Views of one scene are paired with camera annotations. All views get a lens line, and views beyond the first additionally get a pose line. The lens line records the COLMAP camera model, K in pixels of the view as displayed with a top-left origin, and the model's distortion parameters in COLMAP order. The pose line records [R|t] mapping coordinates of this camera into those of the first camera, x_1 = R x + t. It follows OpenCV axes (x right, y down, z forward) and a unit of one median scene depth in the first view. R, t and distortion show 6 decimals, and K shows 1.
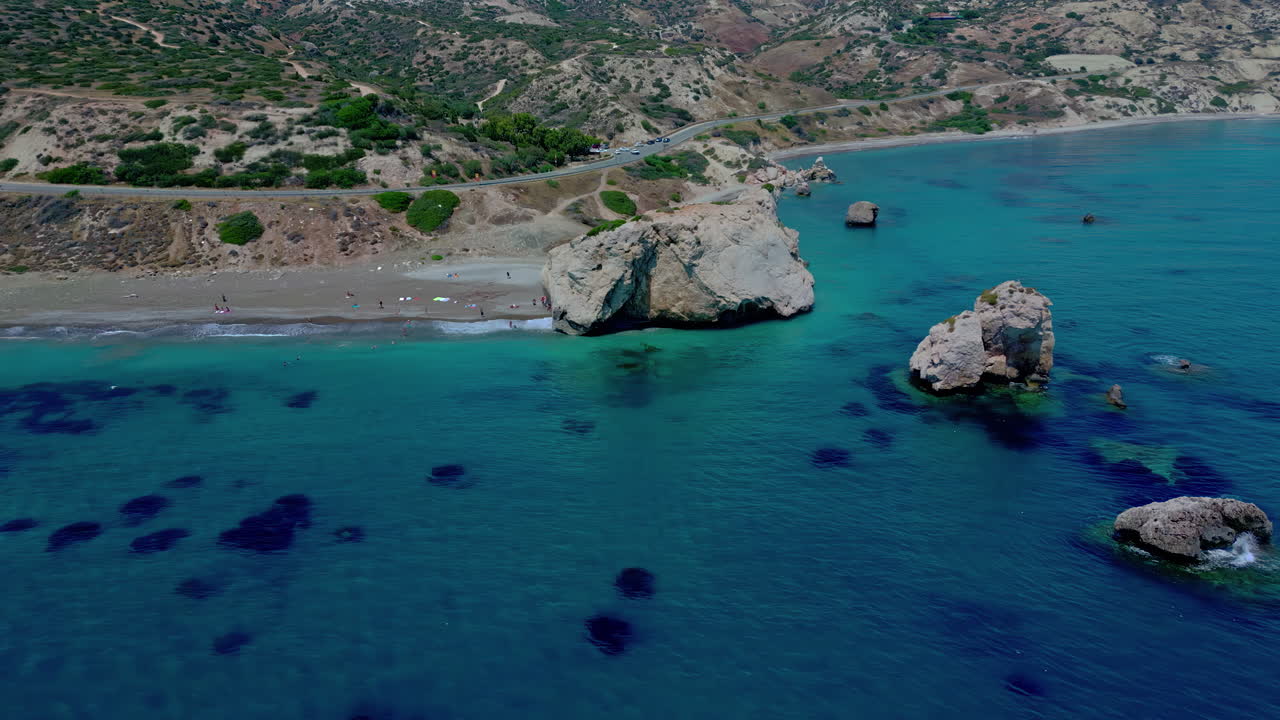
lens RADIAL K [[947.5, 0, 640.0], [0, 947.5, 360.0], [0, 0, 1]] dist [0.053027, -0.050762]
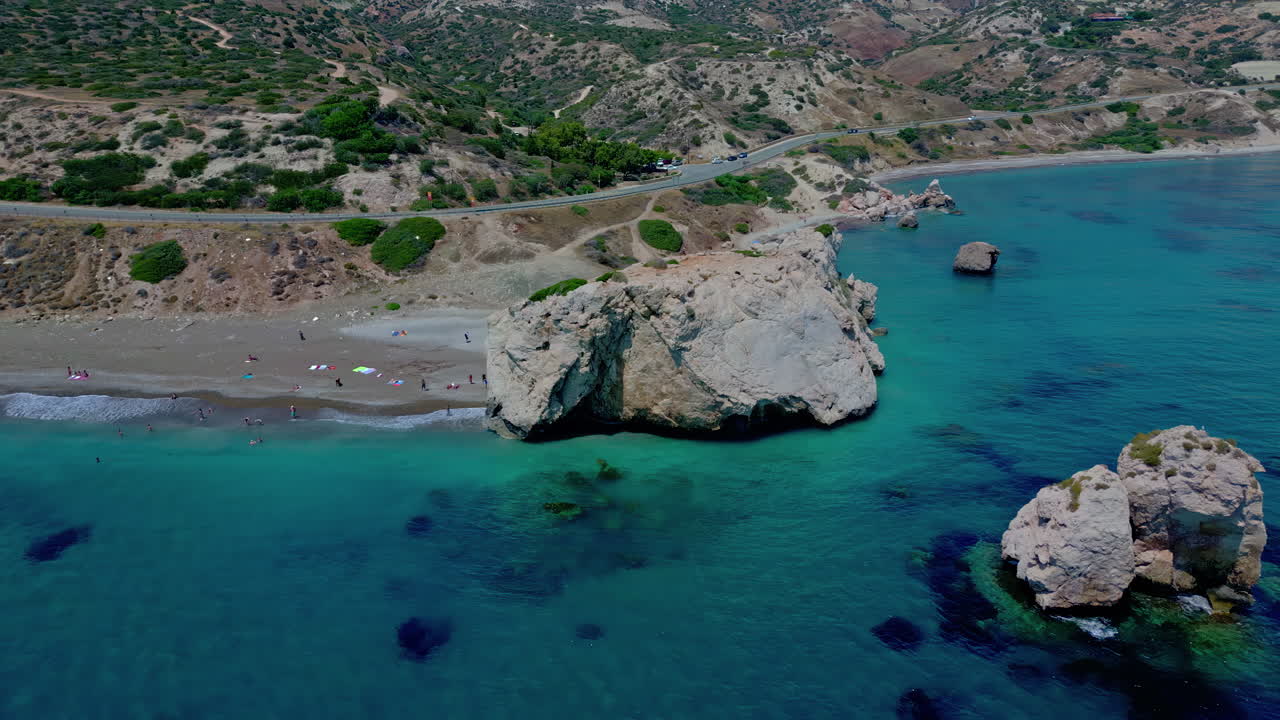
lens RADIAL K [[947.5, 0, 640.0], [0, 947.5, 360.0], [0, 0, 1]] dist [0.053027, -0.050762]
pose [[0.989526, 0.045493, -0.136997, 0.080331], [-0.046832, 0.998881, -0.006560, -0.058147], [0.136546, 0.012907, 0.990550, 0.219719]]
